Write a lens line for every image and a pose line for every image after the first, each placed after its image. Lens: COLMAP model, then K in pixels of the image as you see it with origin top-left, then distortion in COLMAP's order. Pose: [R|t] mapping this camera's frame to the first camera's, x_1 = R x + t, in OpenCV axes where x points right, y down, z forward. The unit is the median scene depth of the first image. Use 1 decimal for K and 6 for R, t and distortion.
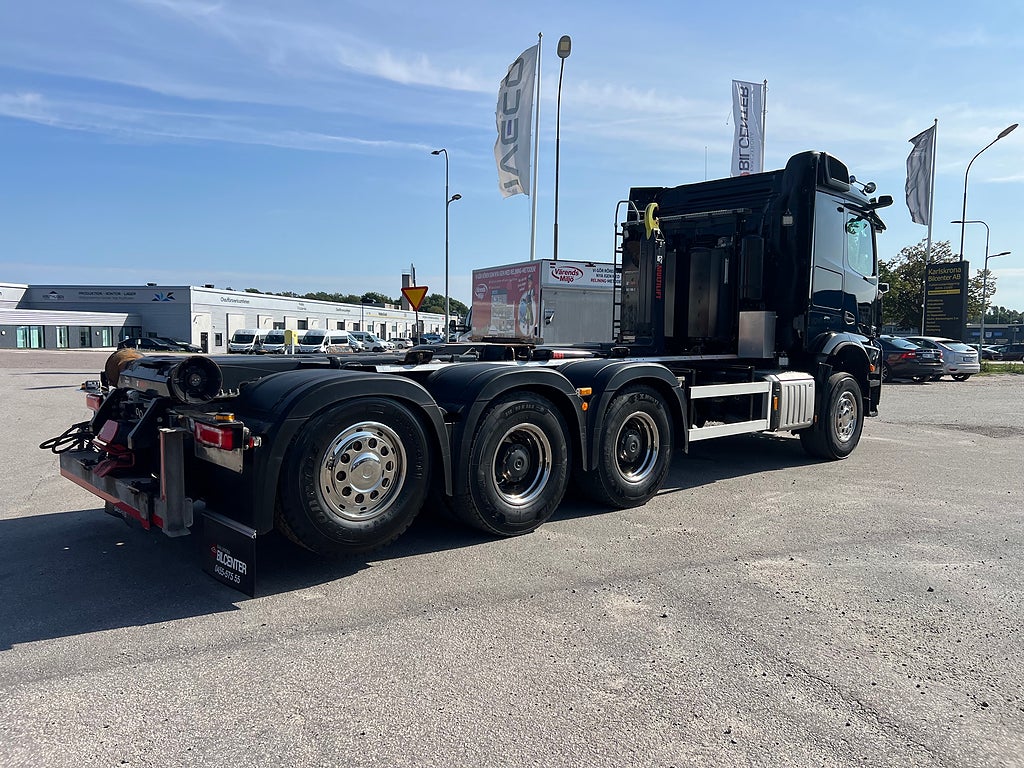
lens RADIAL K [[751.0, 0, 512.2], [0, 751.0, 400.3], [0, 0, 1]] dist [0.069832, -0.077969]
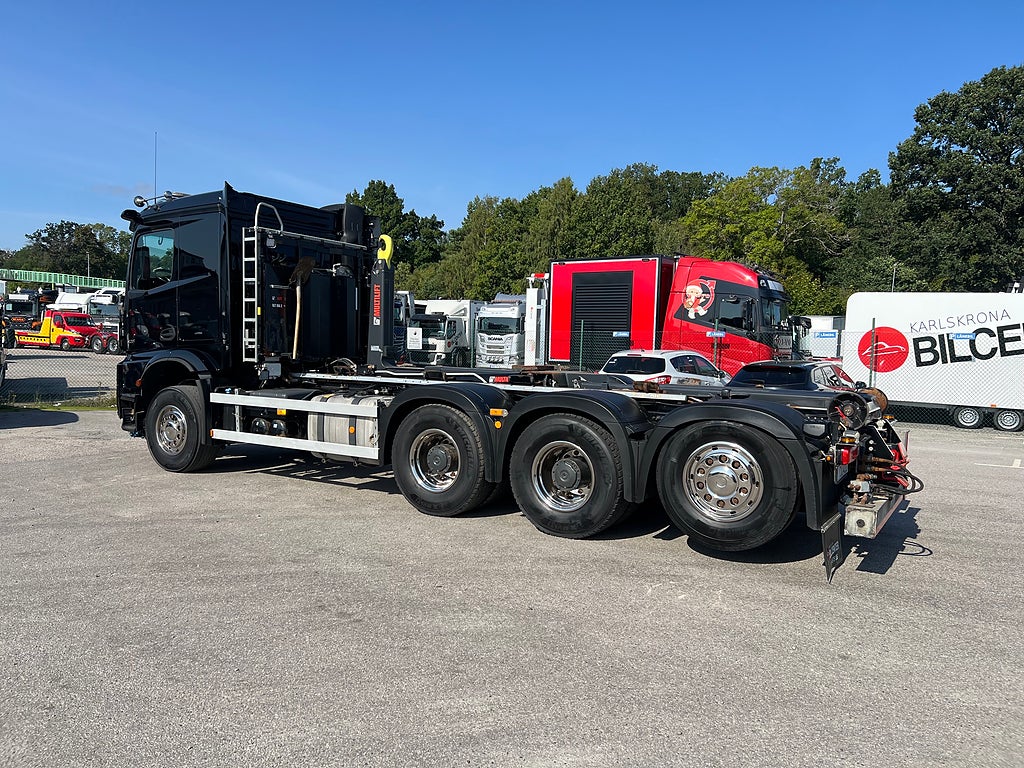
lens RADIAL K [[764.6, 0, 511.4], [0, 764.6, 394.4], [0, 0, 1]] dist [0.064225, -0.078024]
pose [[-0.258047, -0.079393, 0.962865, -0.458491], [0.065038, 0.992930, 0.099302, -0.065429], [-0.963941, 0.088247, -0.251059, 0.553253]]
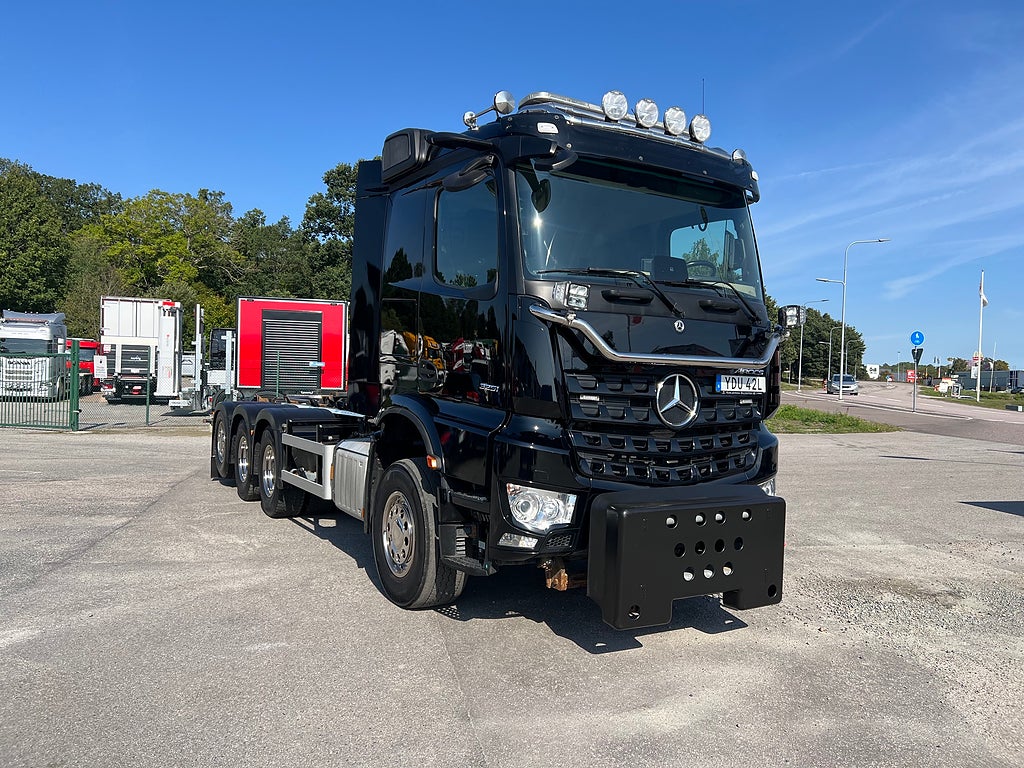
lens RADIAL K [[765.2, 0, 506.8], [0, 765.2, 391.5], [0, 0, 1]] dist [0.063883, -0.074465]
pose [[-0.883771, -0.035588, 0.466563, -0.334522], [0.015741, 0.994278, 0.105658, -0.124651], [-0.467654, 0.100722, -0.878154, 1.181950]]
